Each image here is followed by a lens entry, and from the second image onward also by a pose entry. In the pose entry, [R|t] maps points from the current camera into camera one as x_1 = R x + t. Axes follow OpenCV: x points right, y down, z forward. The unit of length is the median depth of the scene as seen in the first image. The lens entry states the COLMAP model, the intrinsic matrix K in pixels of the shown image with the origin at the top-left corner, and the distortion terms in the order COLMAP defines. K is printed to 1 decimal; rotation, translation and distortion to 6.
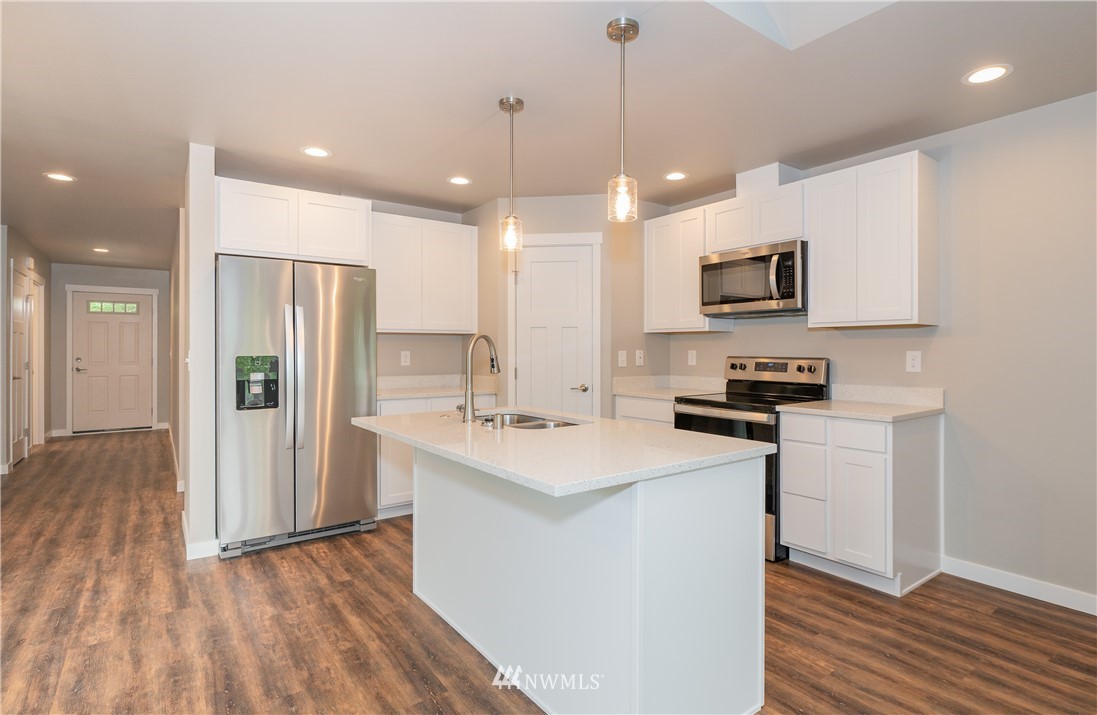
lens RADIAL K [[550.7, 0, 568.0], [0, 550.7, 351.3], [0, 0, 1]] dist [-0.007399, 0.000970]
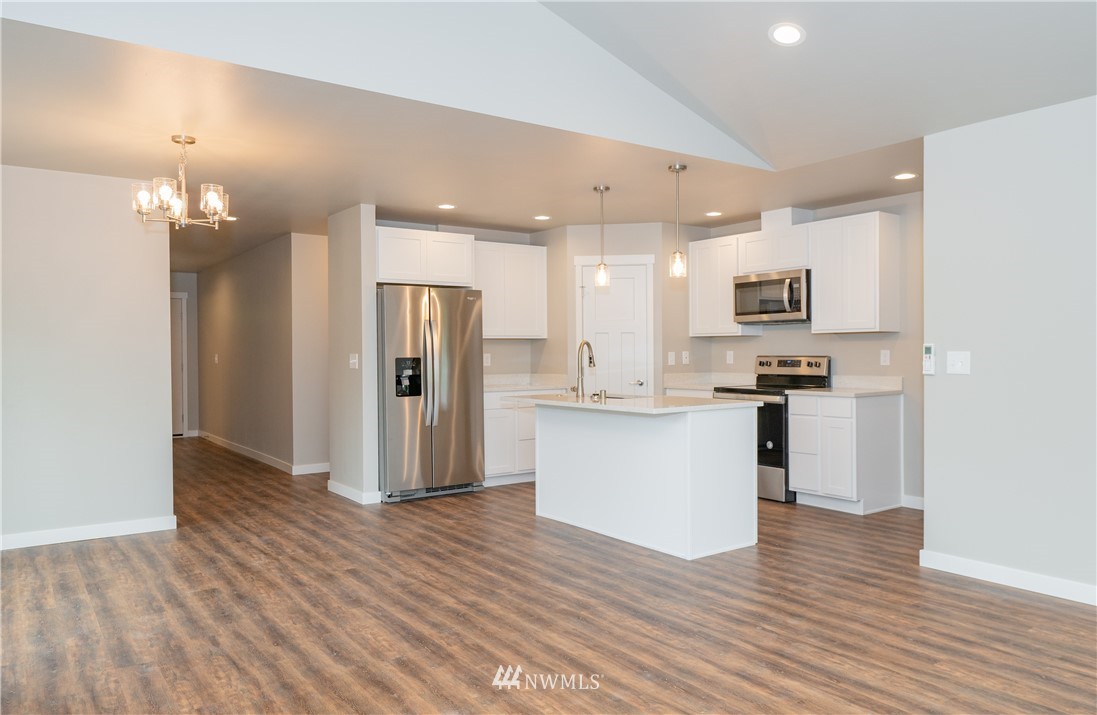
lens RADIAL K [[775.1, 0, 574.8], [0, 775.1, 360.1], [0, 0, 1]] dist [0.003282, -0.001661]
pose [[0.999947, -0.007720, -0.006771, -0.134206], [0.007767, 0.999945, 0.006988, 0.004812], [0.006717, -0.007040, 0.999953, -0.923344]]
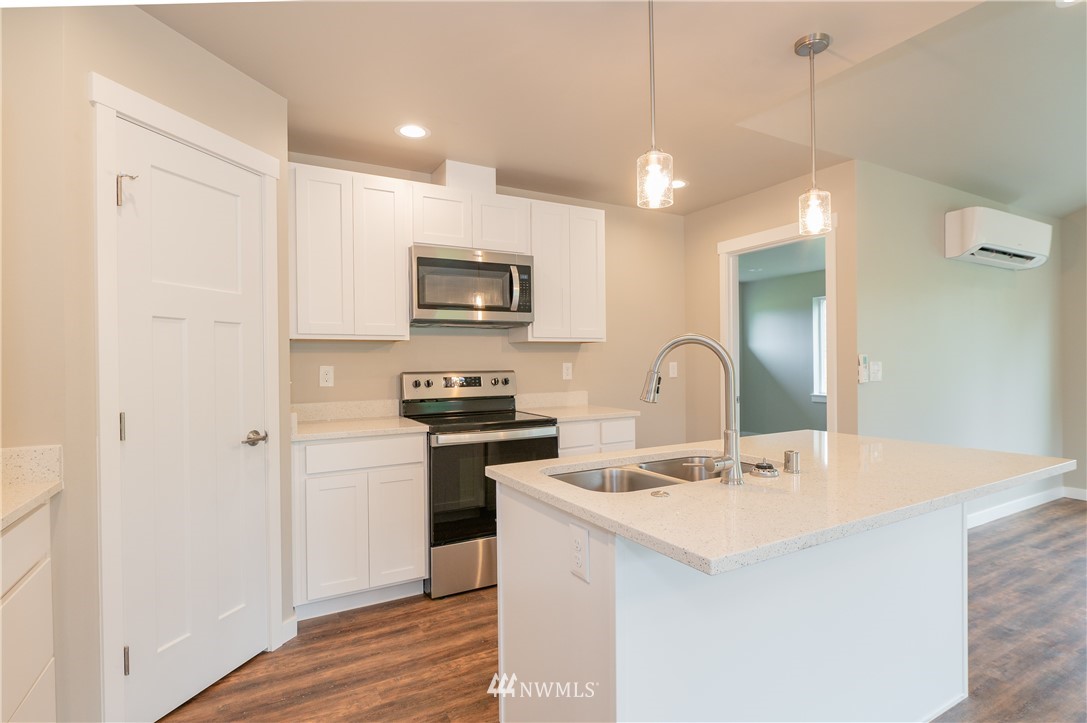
lens RADIAL K [[544.1, 0, 553.6], [0, 544.1, 363.9], [0, 0, 1]] dist [-0.002932, -0.001379]
pose [[0.127911, -0.007350, 0.991758, -0.594703], [0.014244, 0.999883, 0.005573, -0.005236], [-0.991683, 0.013413, 0.128000, 0.836334]]
